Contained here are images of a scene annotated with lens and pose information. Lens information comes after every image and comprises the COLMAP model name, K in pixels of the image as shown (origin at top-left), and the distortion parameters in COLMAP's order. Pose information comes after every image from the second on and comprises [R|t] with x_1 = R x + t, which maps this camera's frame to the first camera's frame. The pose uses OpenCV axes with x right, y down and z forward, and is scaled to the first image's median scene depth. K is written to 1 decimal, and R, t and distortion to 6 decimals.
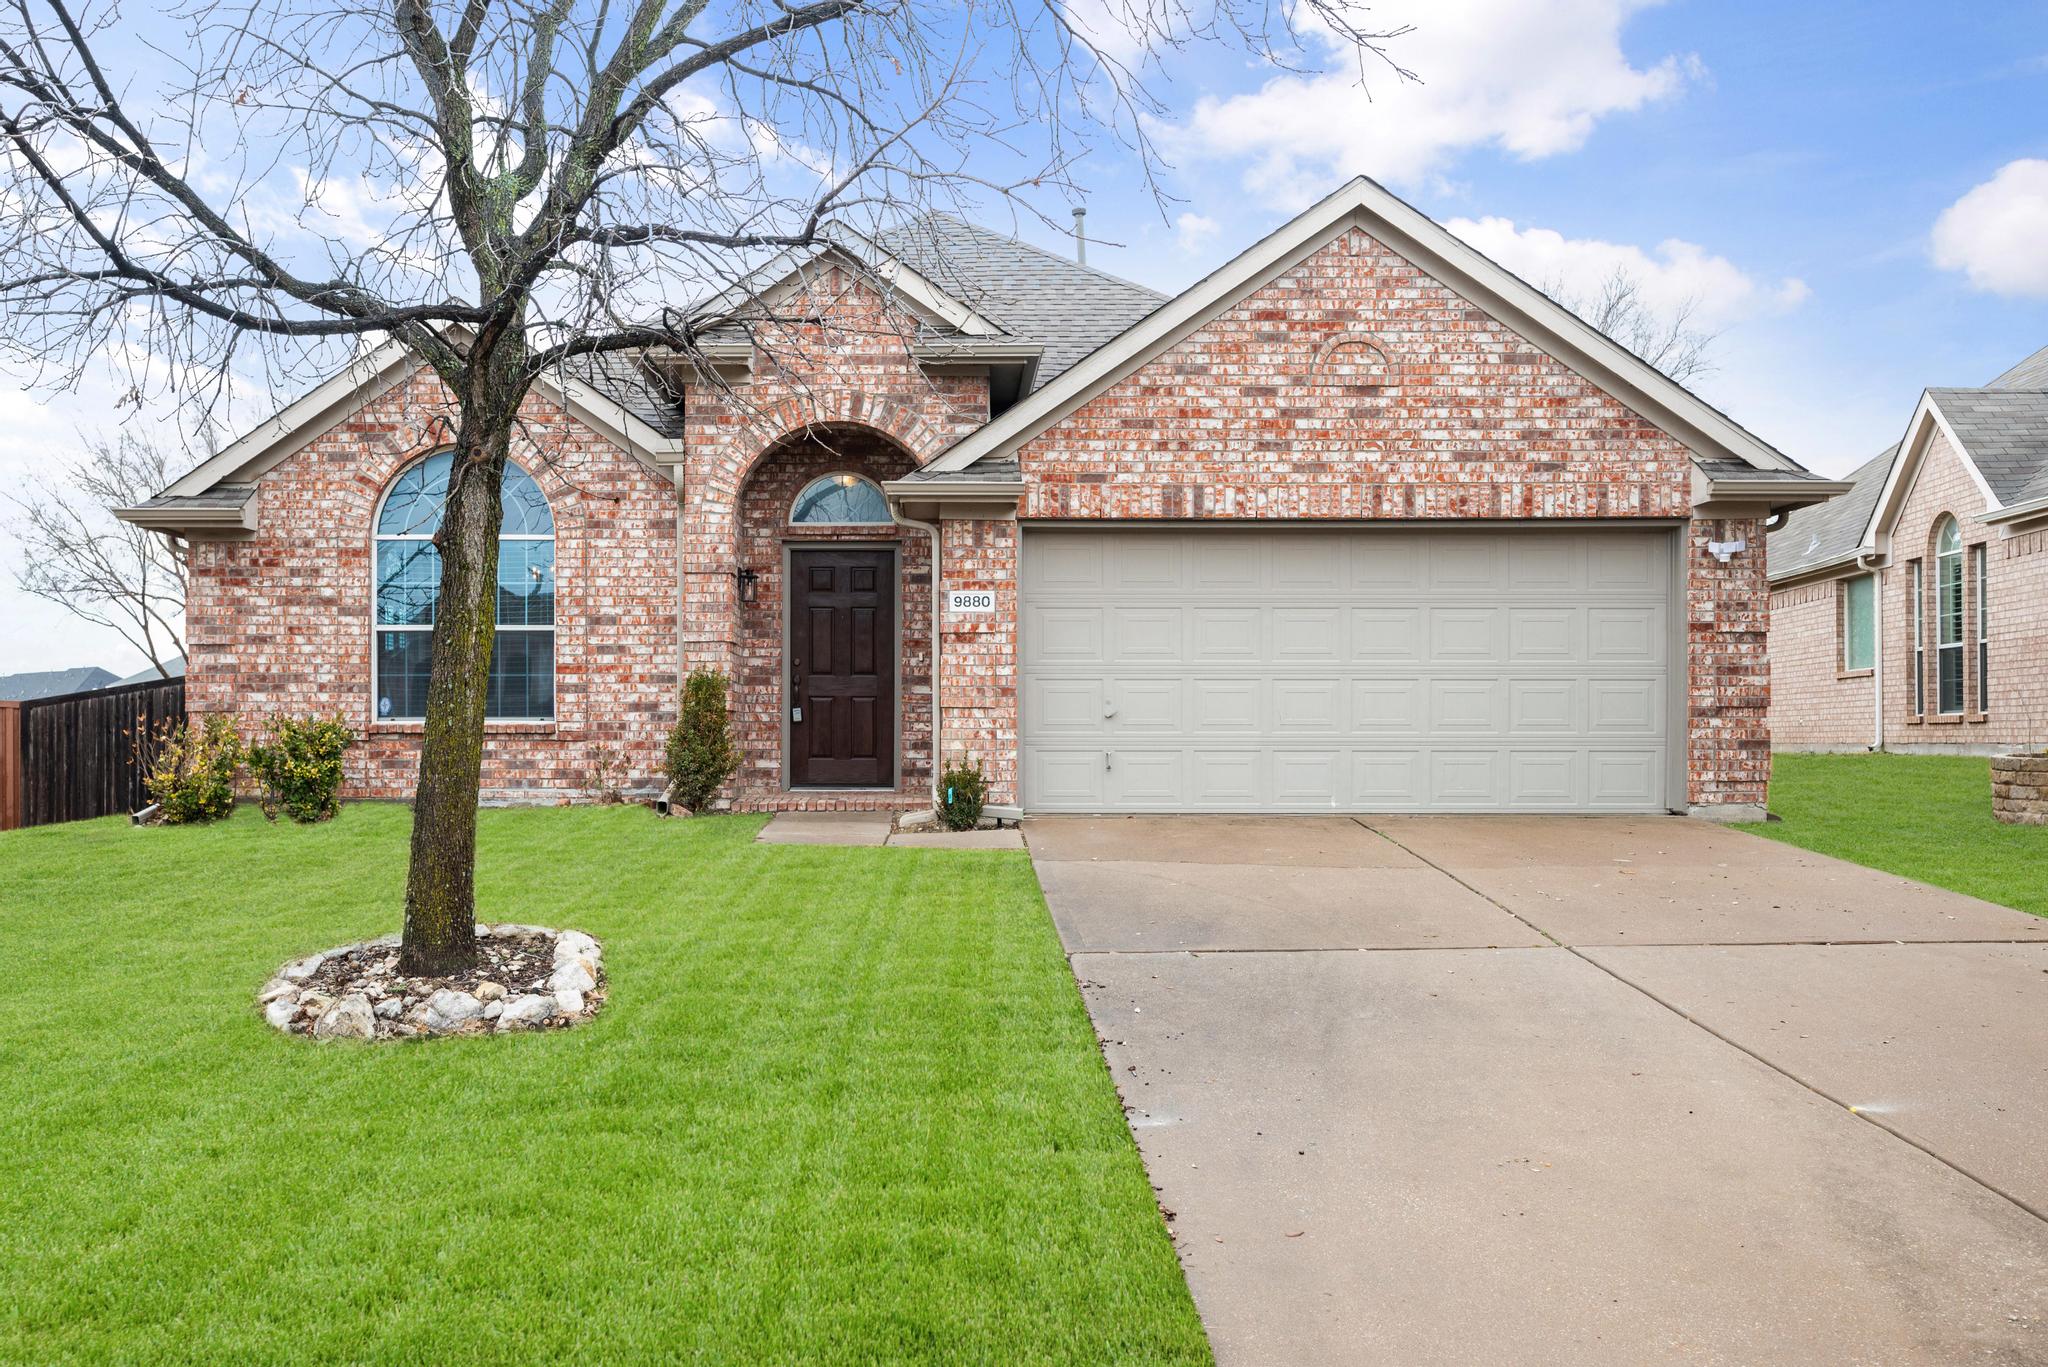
lens RADIAL K [[1798.3, 0, 1023.7], [0, 1798.3, 686.6], [0, 0, 1]] dist [-0.001964, 0.005451]
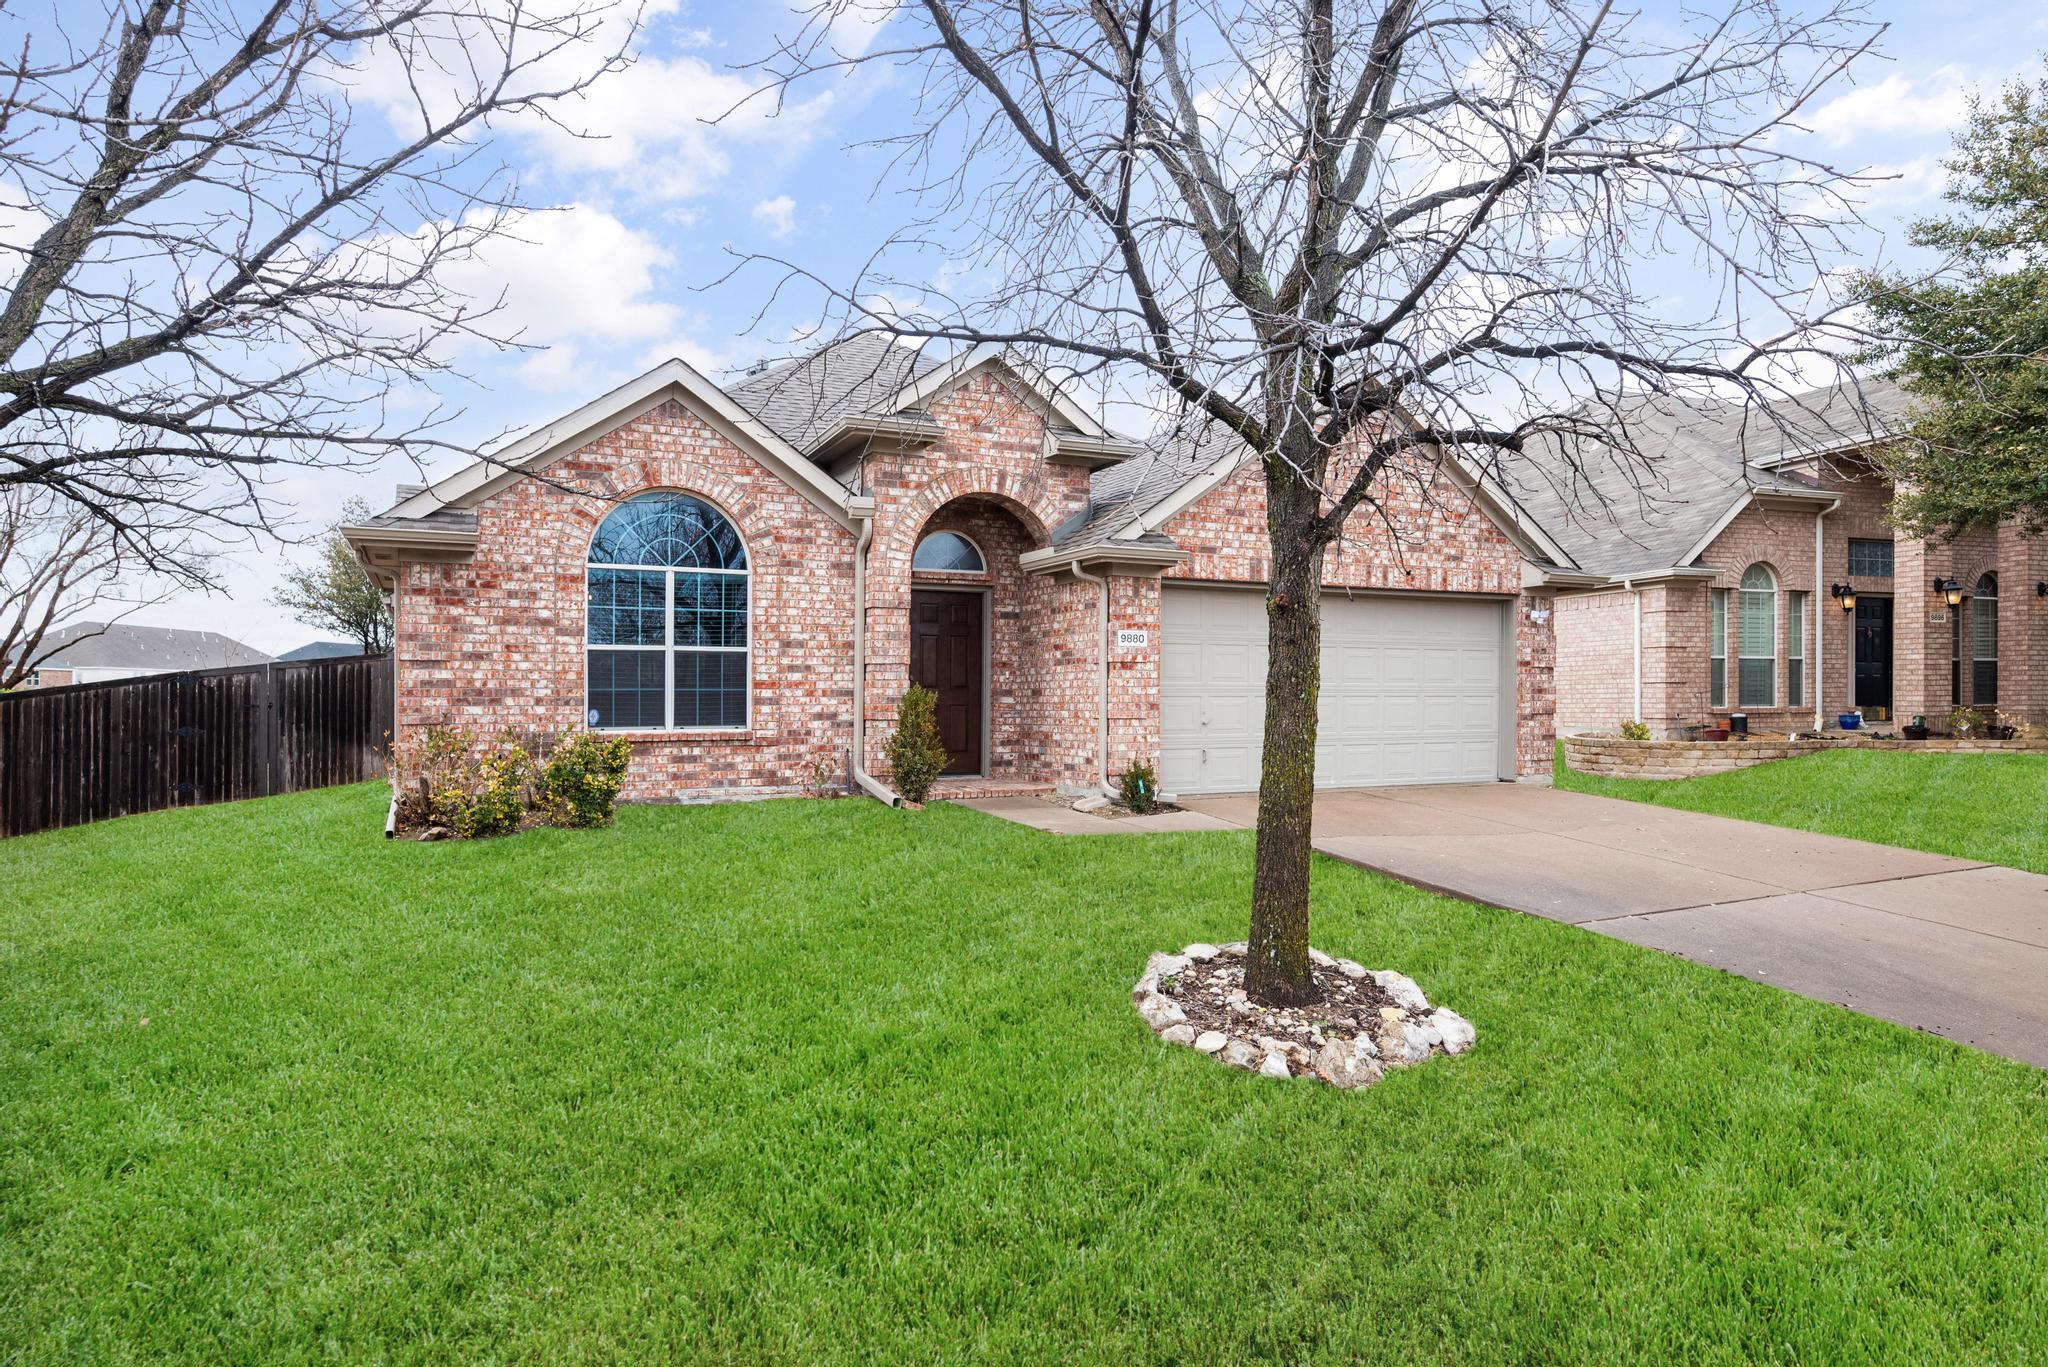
lens RADIAL K [[1161.2, 0, 1023.8], [0, 1161.2, 673.7], [0, 0, 1]] dist [-0.003391, -0.000820]
pose [[0.904468, 0.007629, 0.426473, -0.431519], [-0.009691, 0.999949, 0.002664, -0.021175], [-0.426432, -0.006542, 0.904496, 0.242206]]
